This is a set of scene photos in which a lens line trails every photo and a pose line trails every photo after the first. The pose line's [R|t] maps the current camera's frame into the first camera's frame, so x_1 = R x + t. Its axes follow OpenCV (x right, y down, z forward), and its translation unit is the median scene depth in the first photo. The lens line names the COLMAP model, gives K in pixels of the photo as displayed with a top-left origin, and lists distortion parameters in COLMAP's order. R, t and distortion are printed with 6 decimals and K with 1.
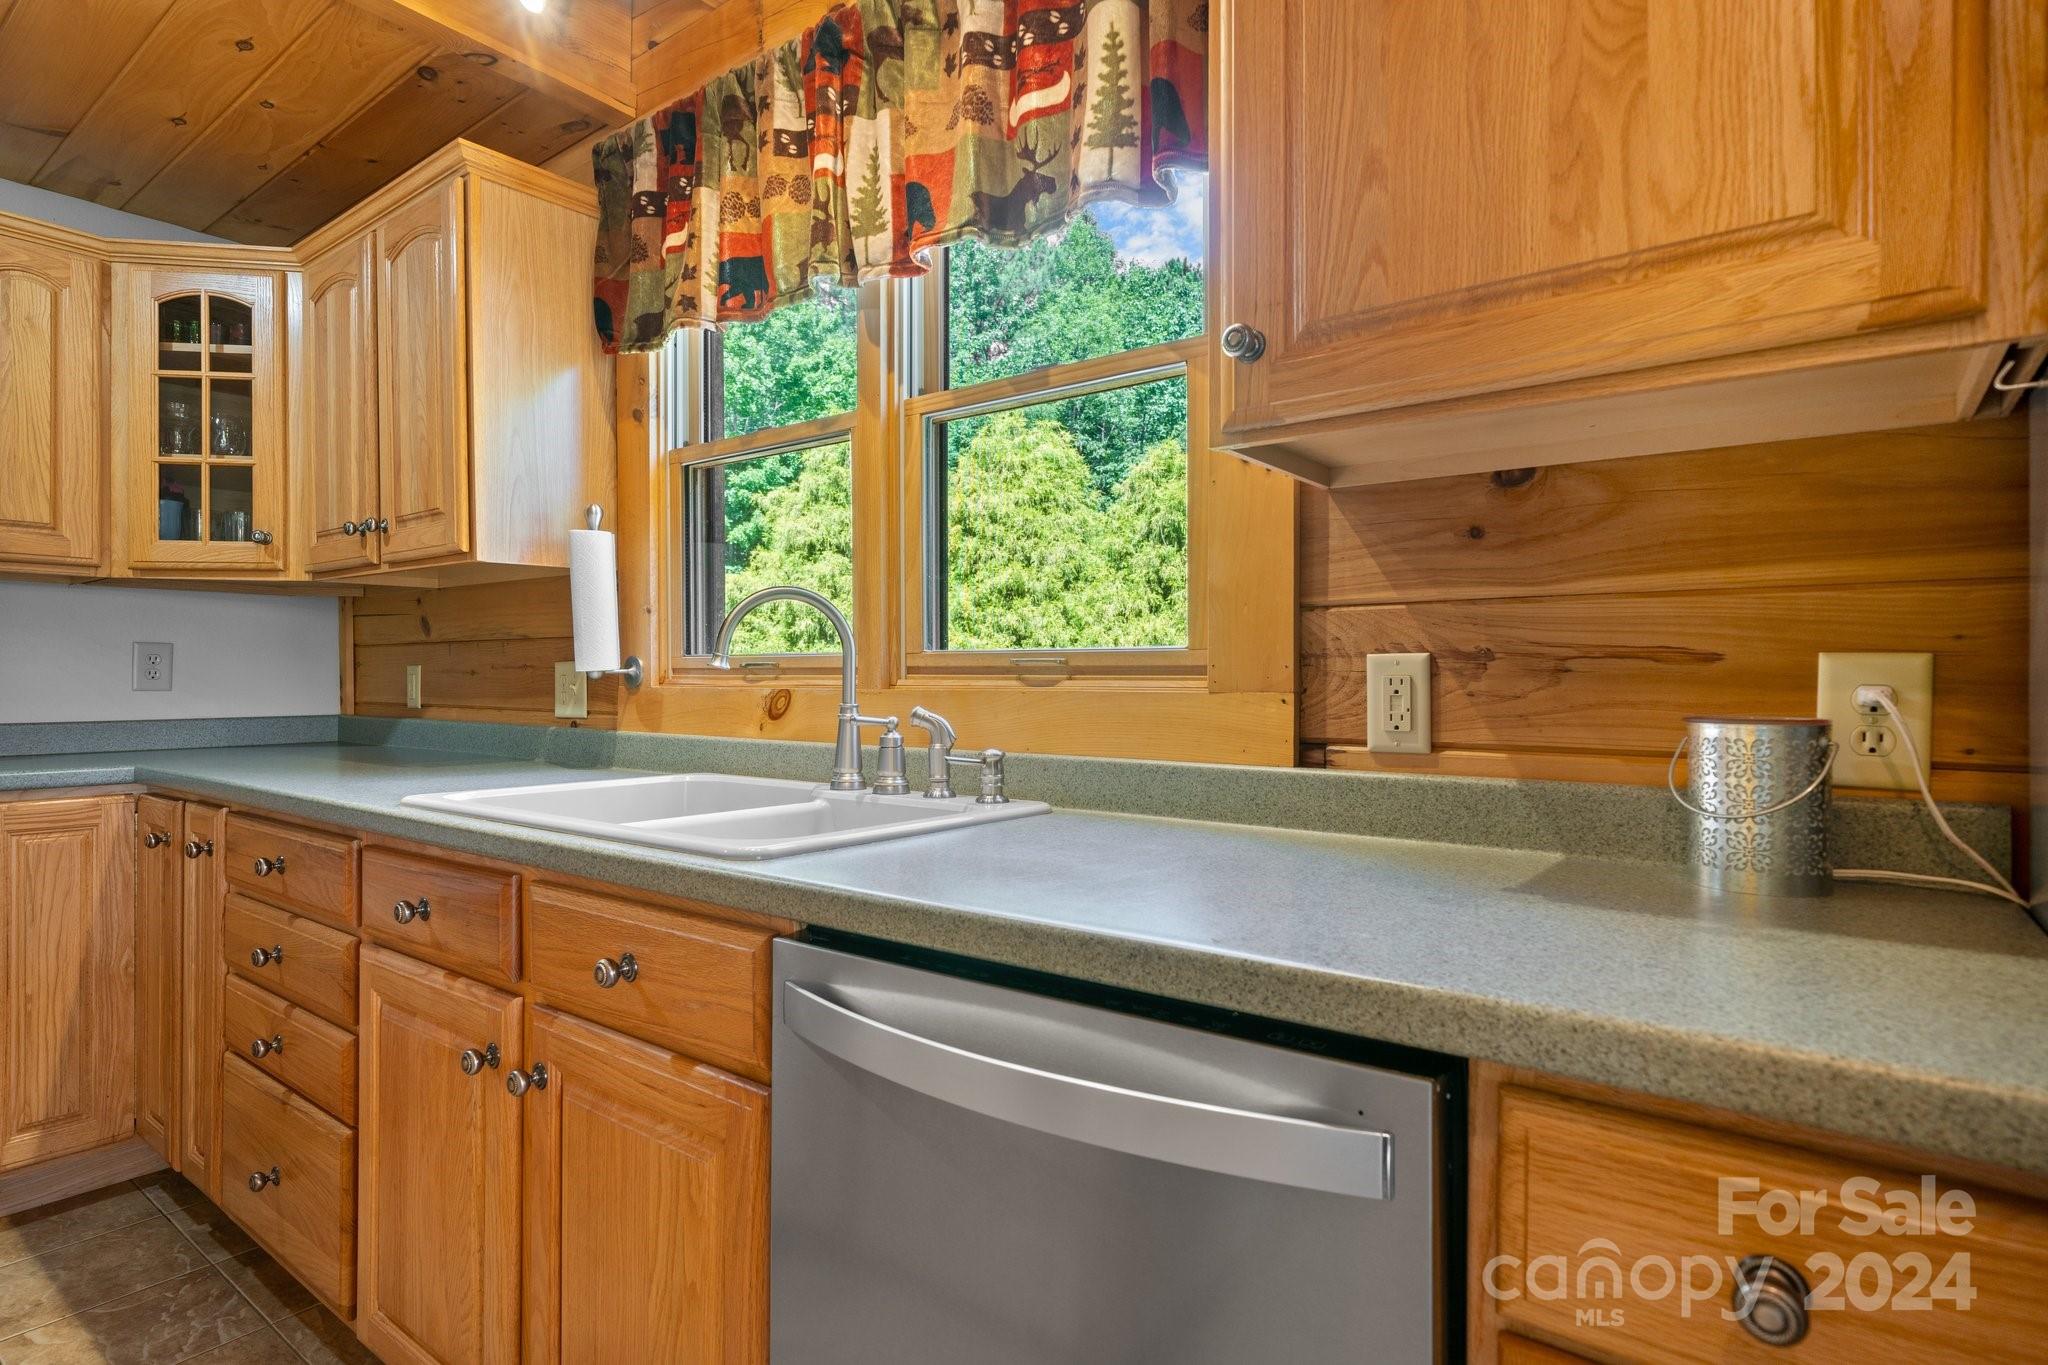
lens RADIAL K [[1043.4, 0, 1010.8], [0, 1043.4, 678.6], [0, 0, 1]] dist [0.001493, 0.000429]
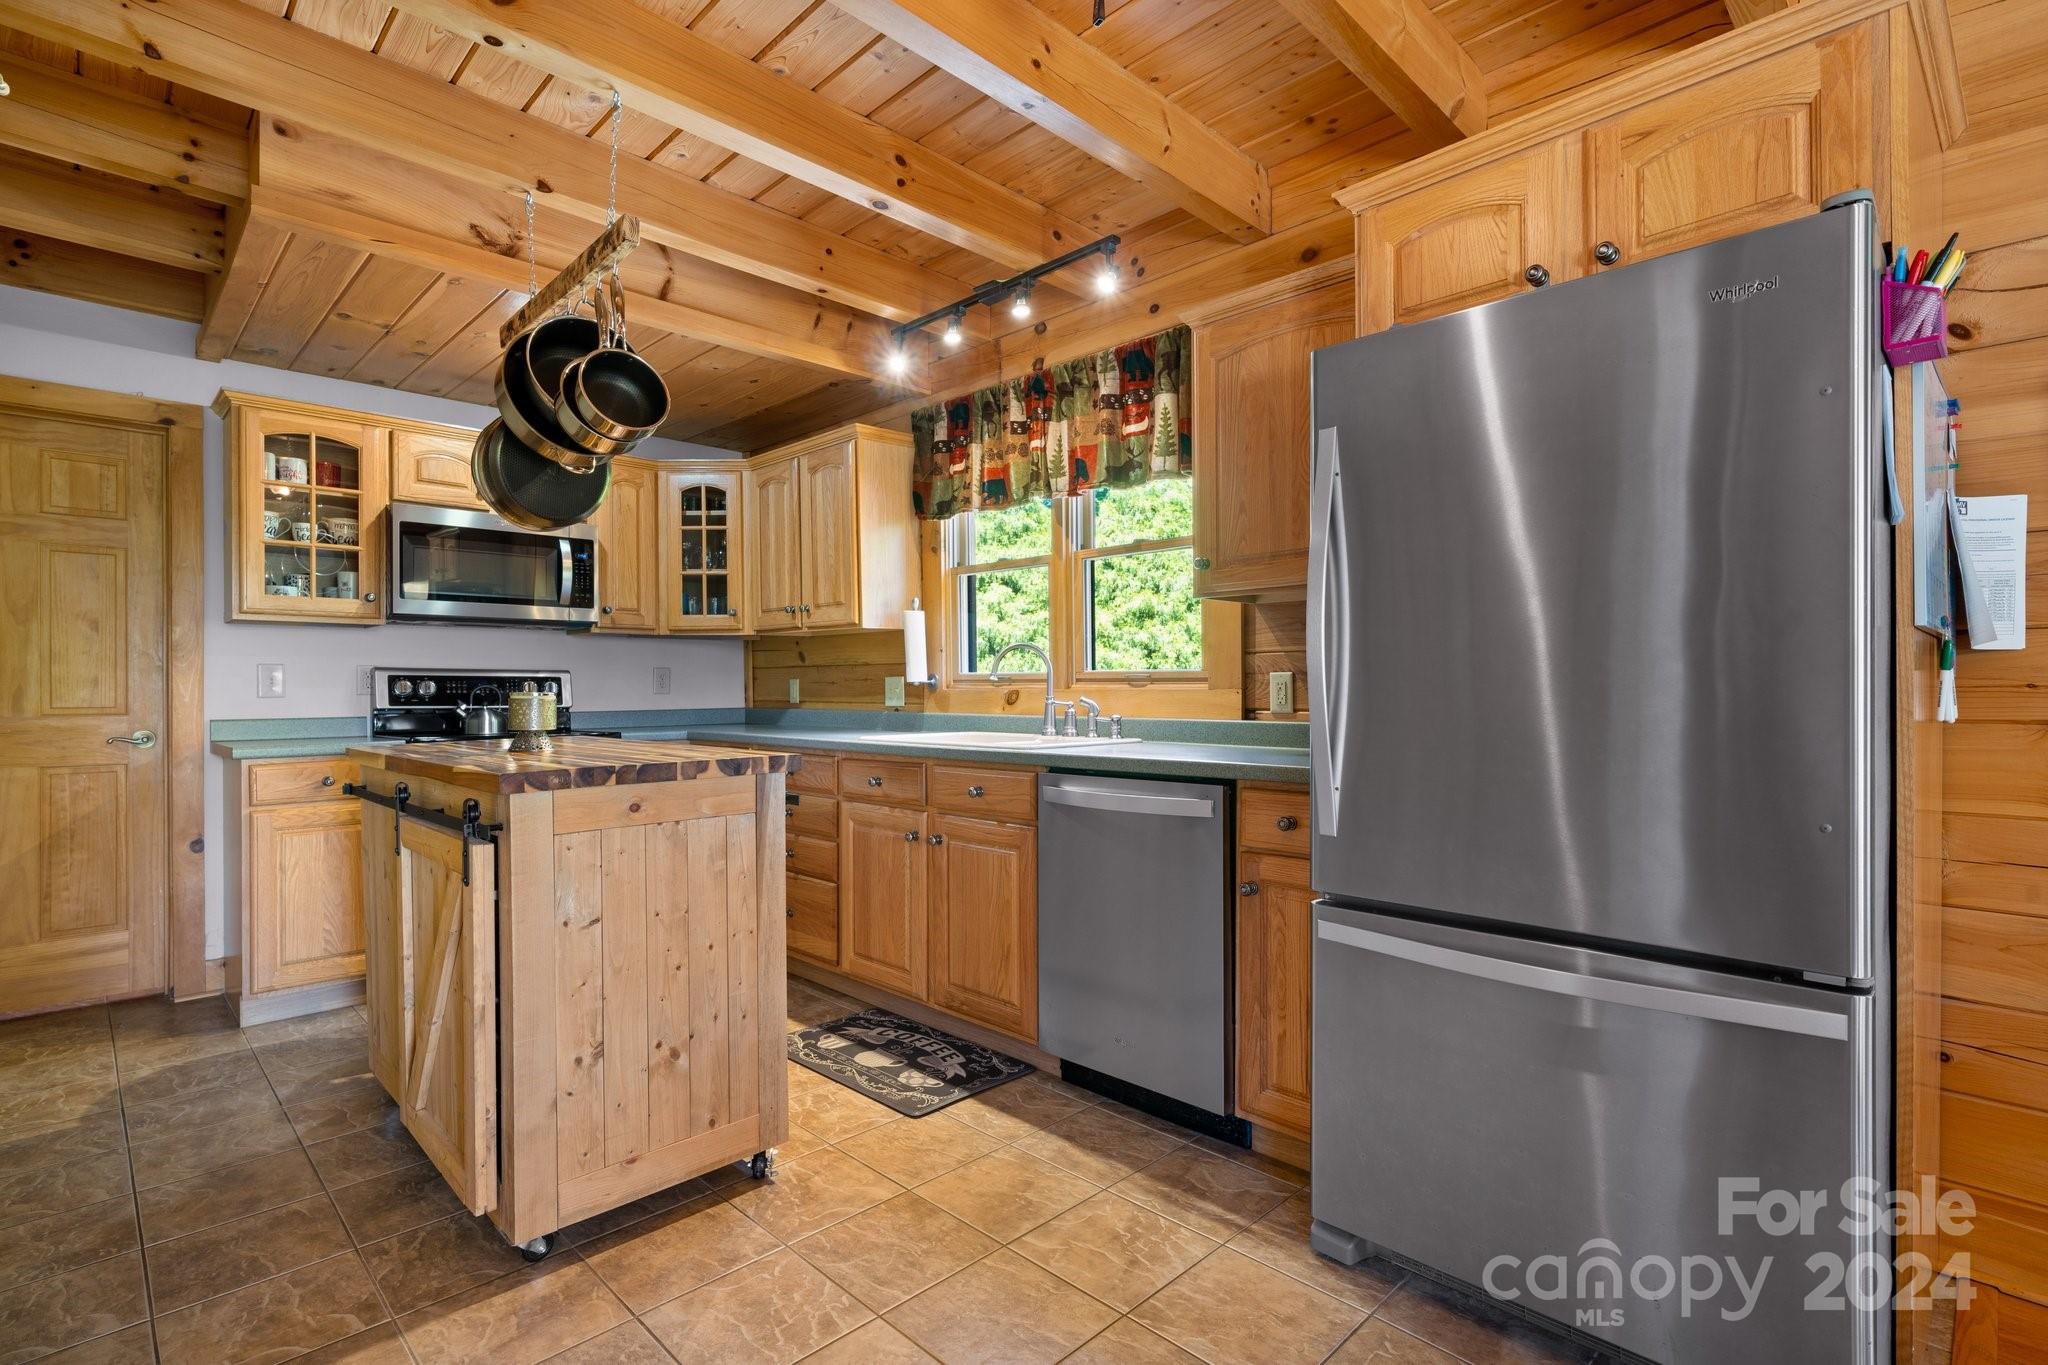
lens RADIAL K [[950.1, 0, 1015.4], [0, 950.1, 683.3], [0, 0, 1]] dist [0.001155, 0.000495]
pose [[0.990242, -0.006678, -0.139198, 0.038910], [0.006371, 0.999976, -0.002655, 0.001814], [0.139212, 0.001742, 0.990261, -0.781060]]
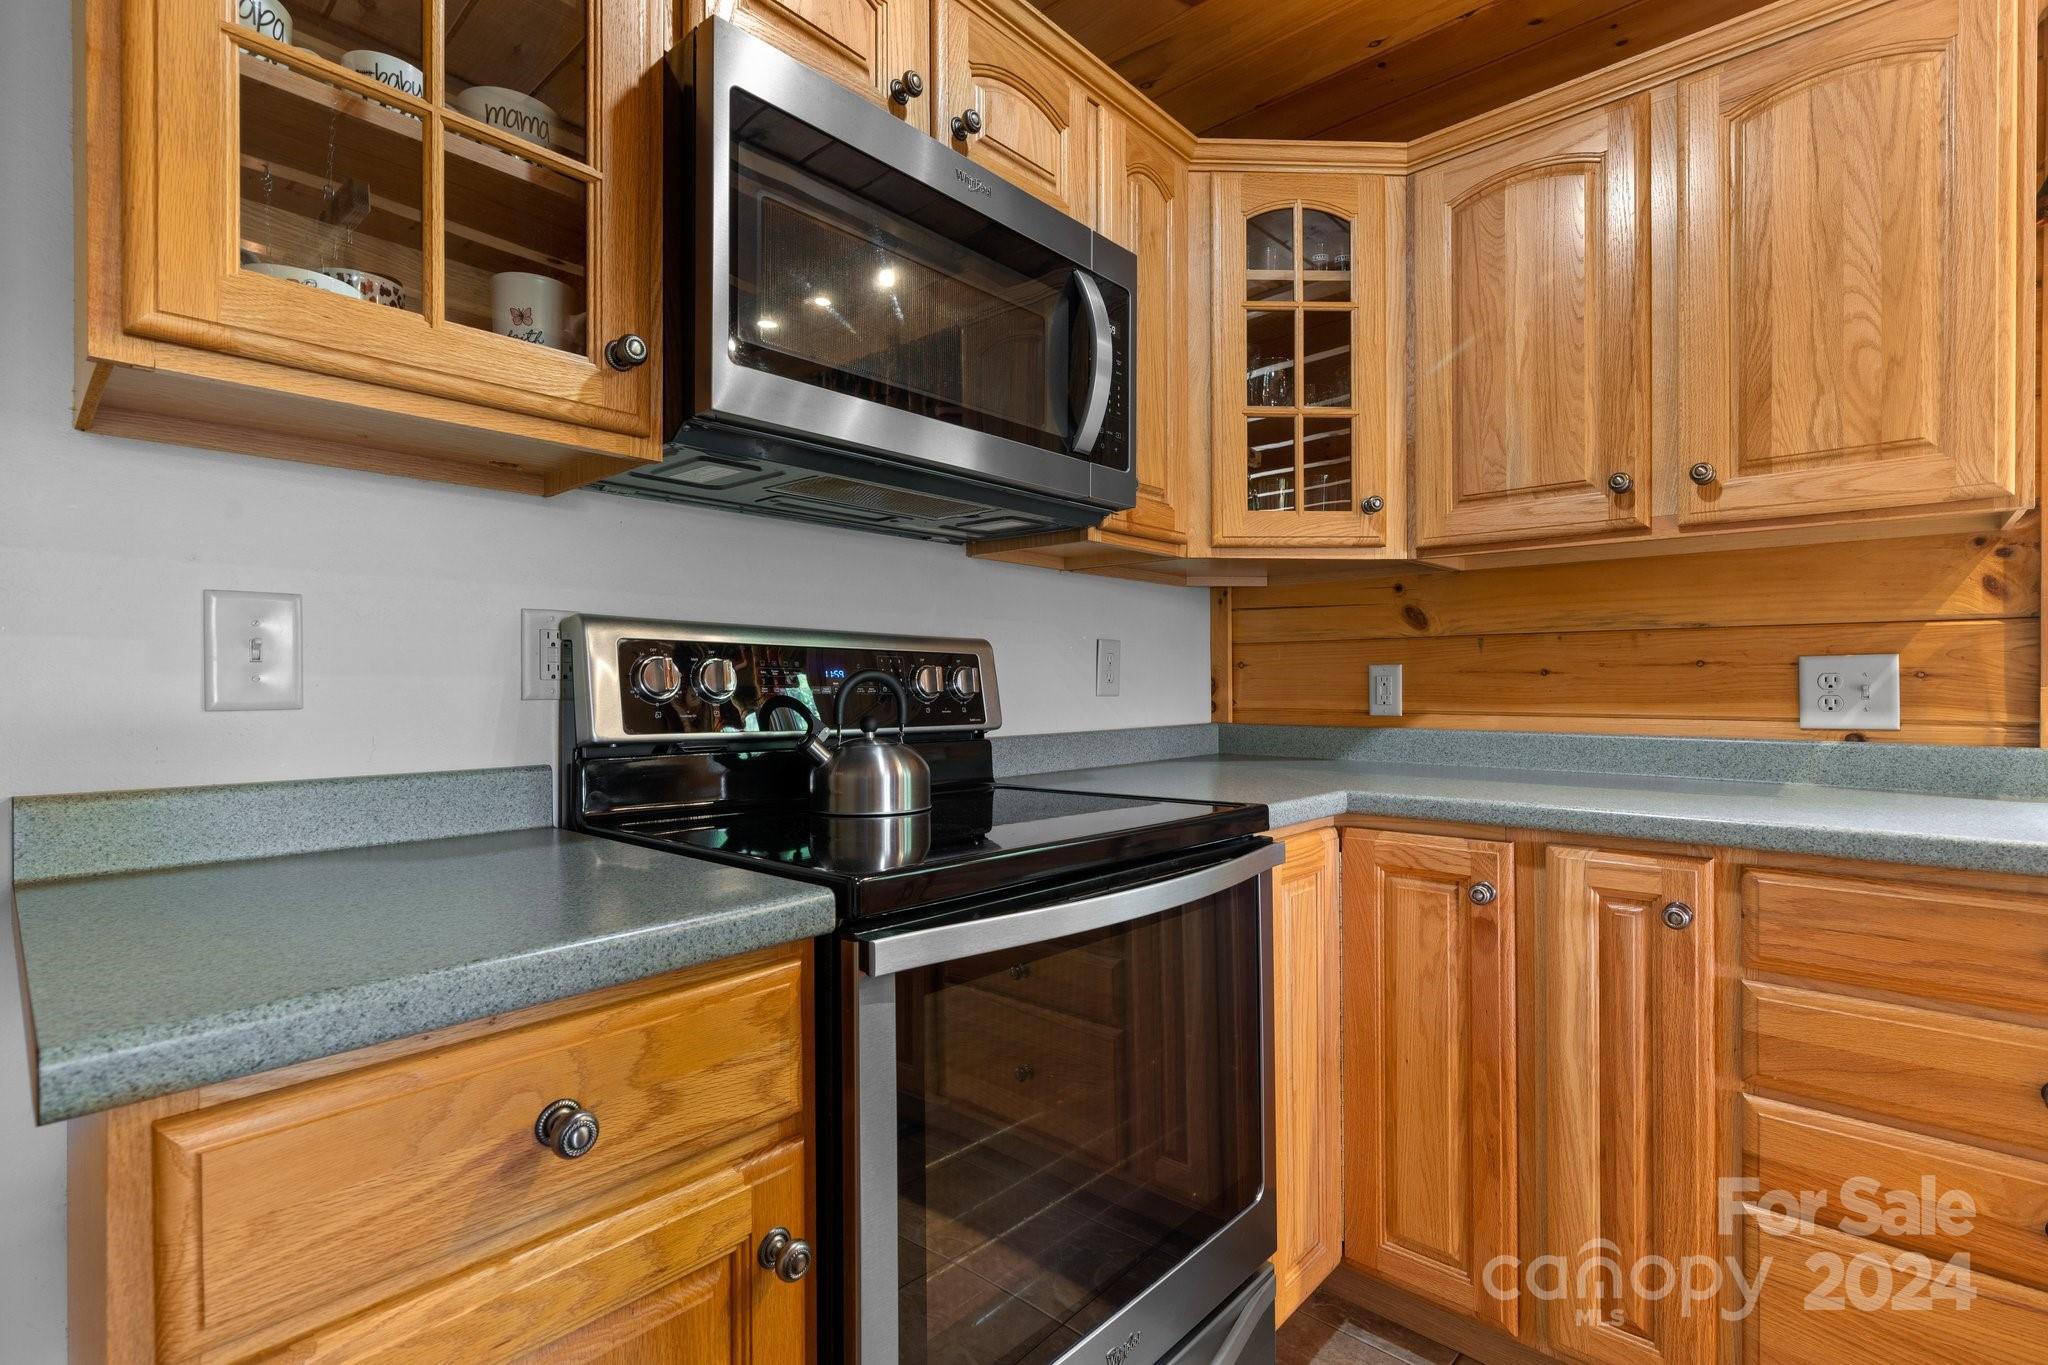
lens RADIAL K [[950.1, 0, 1037.8], [0, 950.1, 686.5], [0, 0, 1]] dist [0.001155, 0.000495]
pose [[0.996118, -0.003759, -0.087953, -1.108153], [0.003794, 0.999993, 0.000227, 0.004705], [0.087951, -0.000559, 0.996125, 0.300651]]
